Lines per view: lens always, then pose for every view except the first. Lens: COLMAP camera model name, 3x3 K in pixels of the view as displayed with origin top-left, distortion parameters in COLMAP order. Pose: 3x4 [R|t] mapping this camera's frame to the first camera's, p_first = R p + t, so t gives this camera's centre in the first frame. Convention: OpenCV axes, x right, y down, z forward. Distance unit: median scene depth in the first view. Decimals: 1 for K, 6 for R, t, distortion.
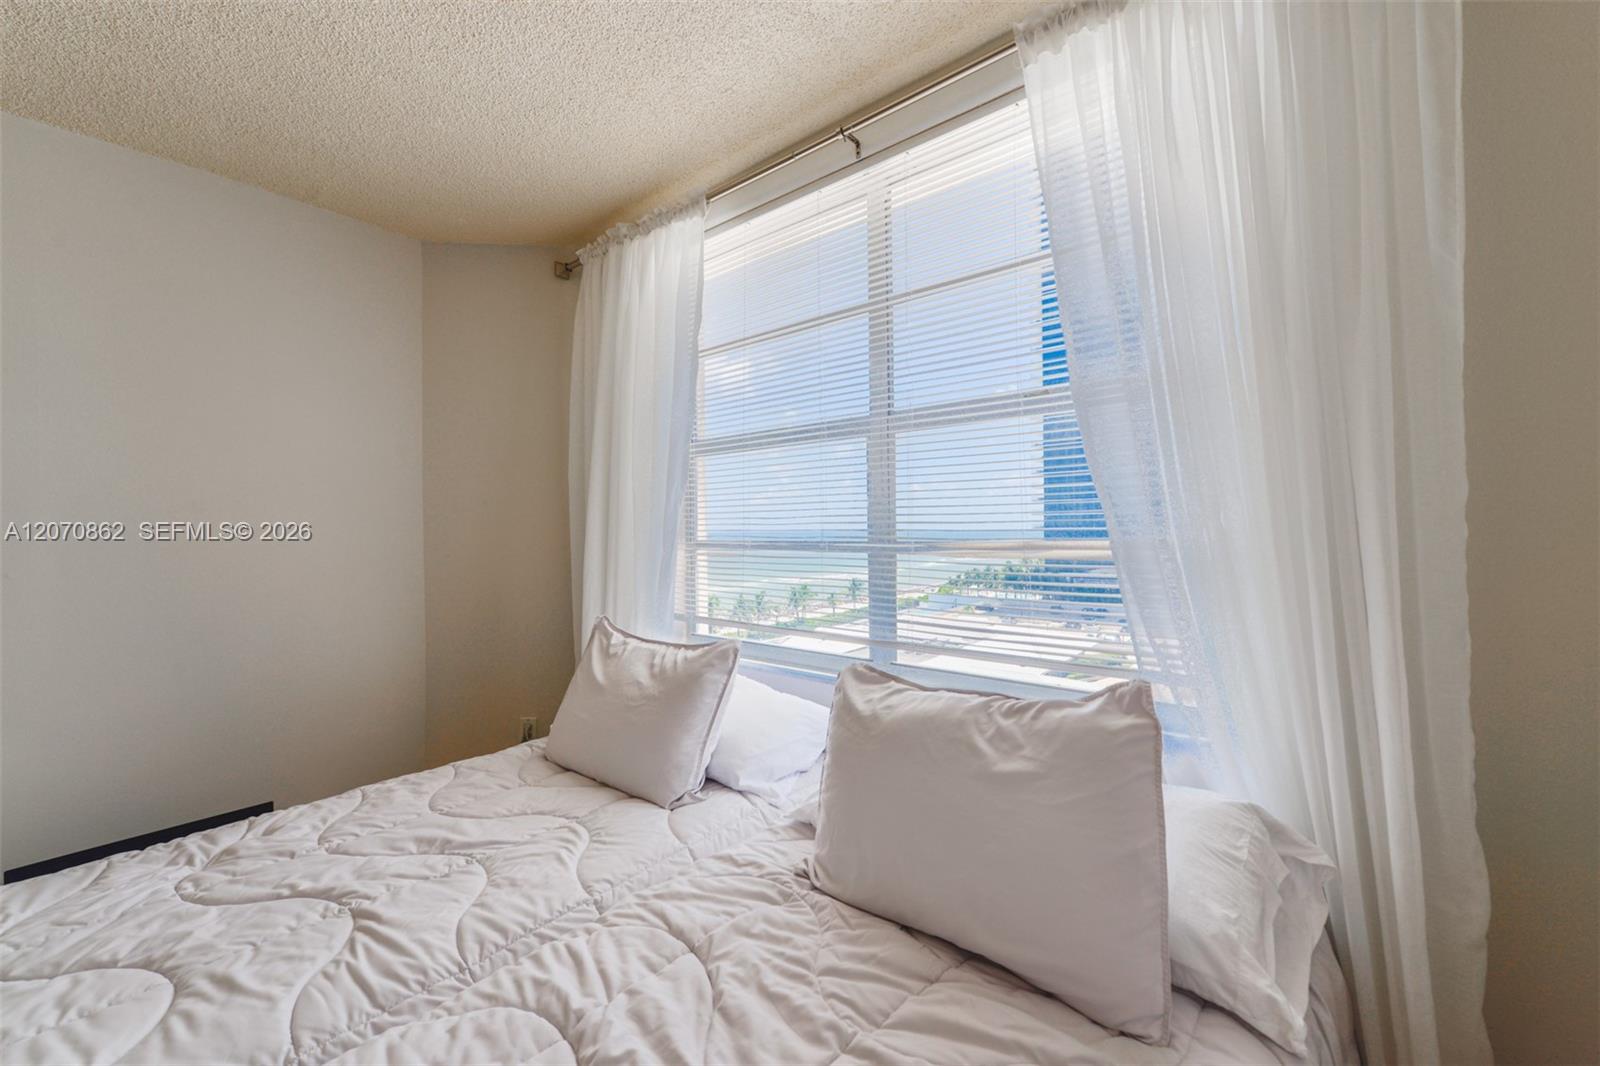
lens RADIAL K [[632.8, 0, 796.1], [0, 632.8, 529.2], [0, 0, 1]] dist [0.001774, -0.001299]
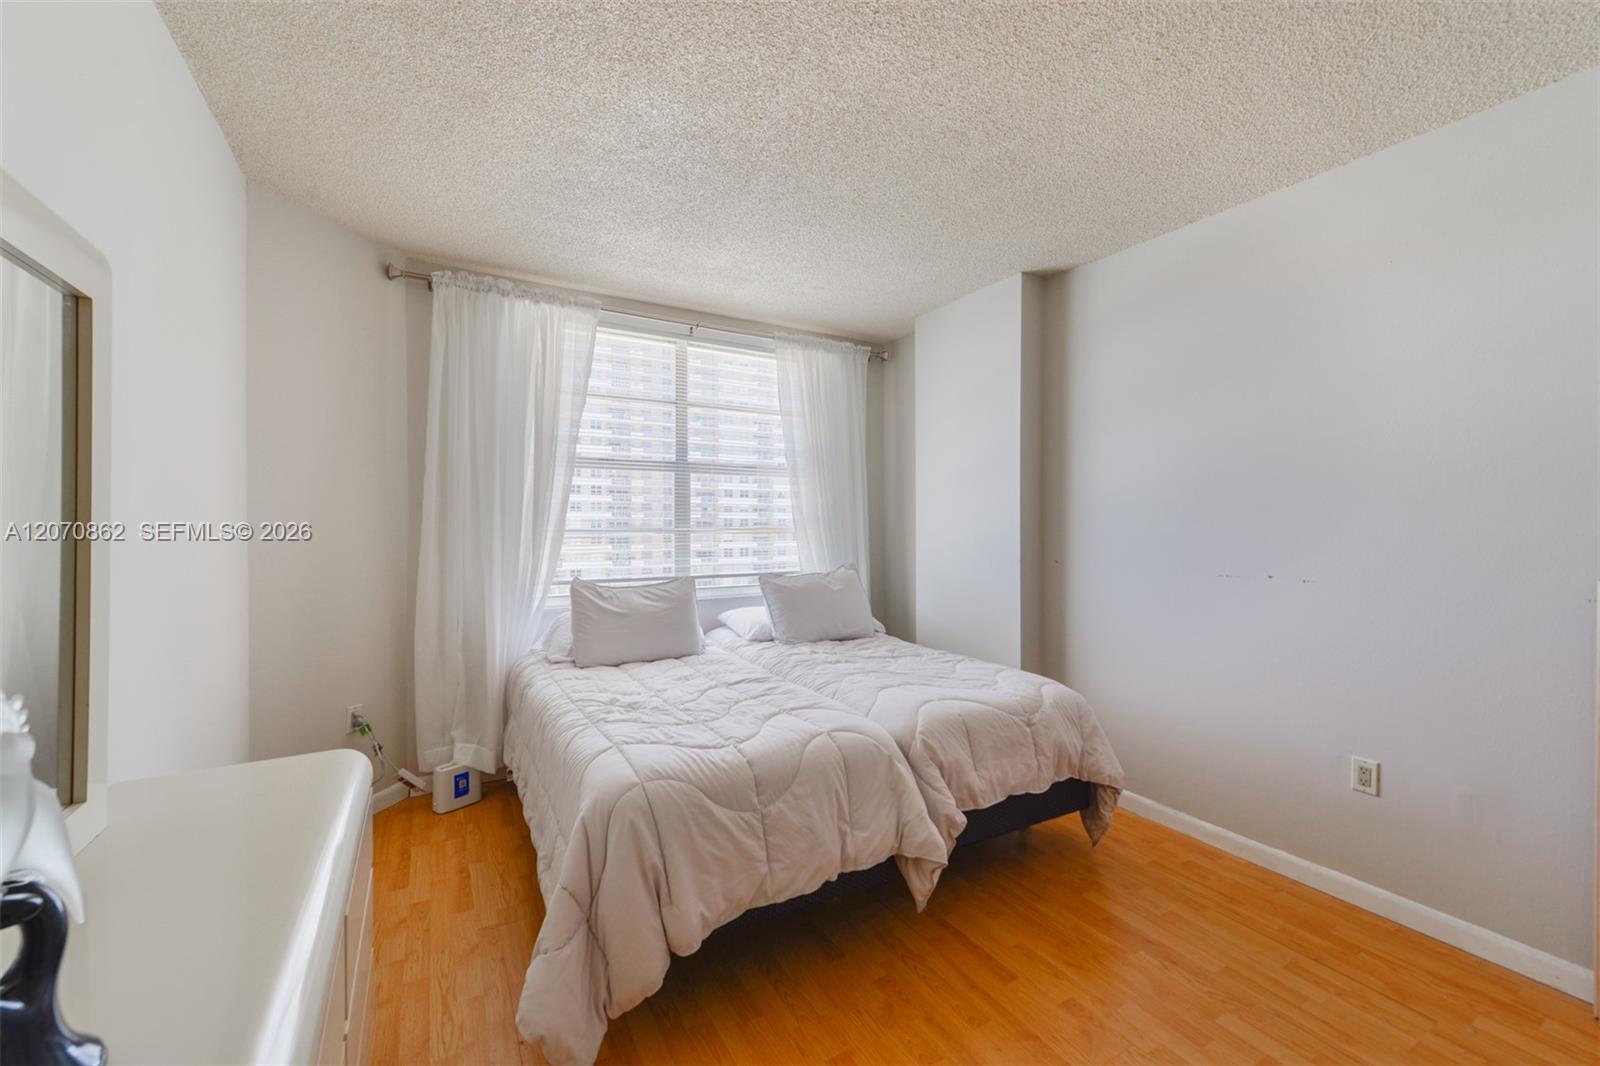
lens RADIAL K [[632.8, 0, 794.9], [0, 632.8, 529.4], [0, 0, 1]] dist [0.001774, -0.001299]
pose [[0.340664, 0.000063, 0.940185, -2.406294], [-0.001206, 0.999999, 0.000370, 0.038947], [-0.940184, -0.001260, 0.340664, 0.019827]]
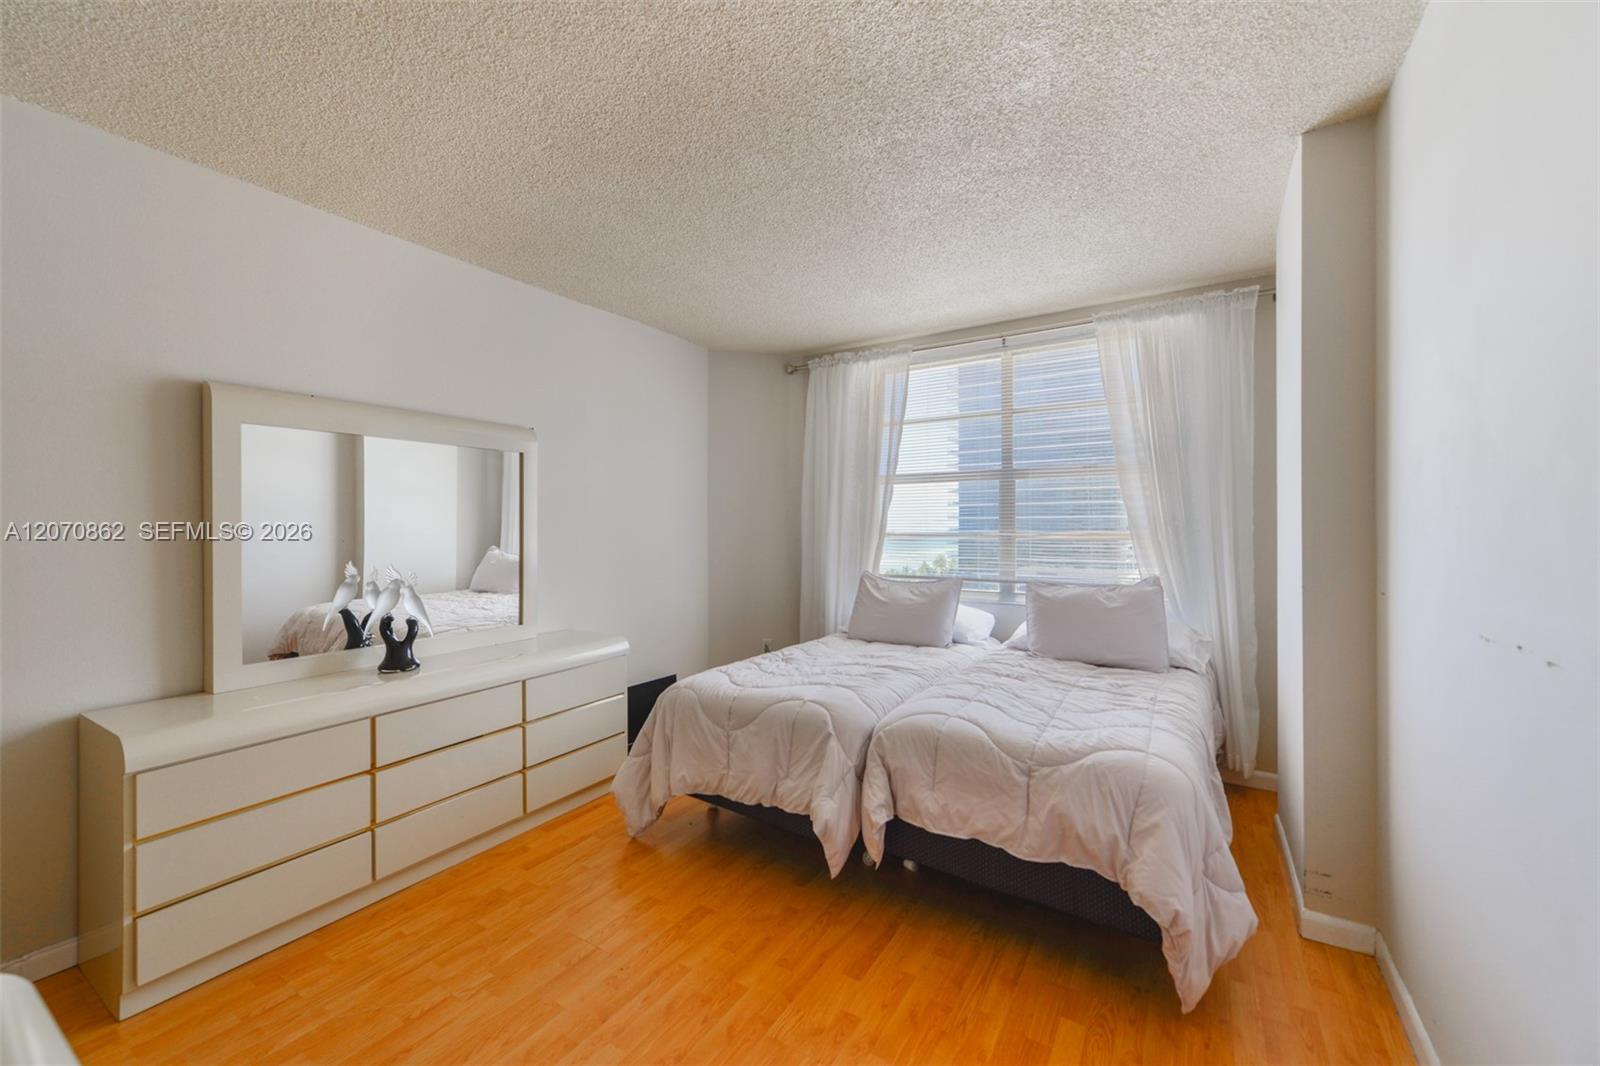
lens RADIAL K [[632.8, 0, 797.9], [0, 632.8, 536.9], [0, 0, 1]] dist [0.001774, -0.001299]
pose [[0.991204, 0.005031, 0.132248, -1.207302], [-0.006294, 0.999938, 0.009132, 0.031510], [-0.132194, -0.009884, 0.991175, -1.380067]]
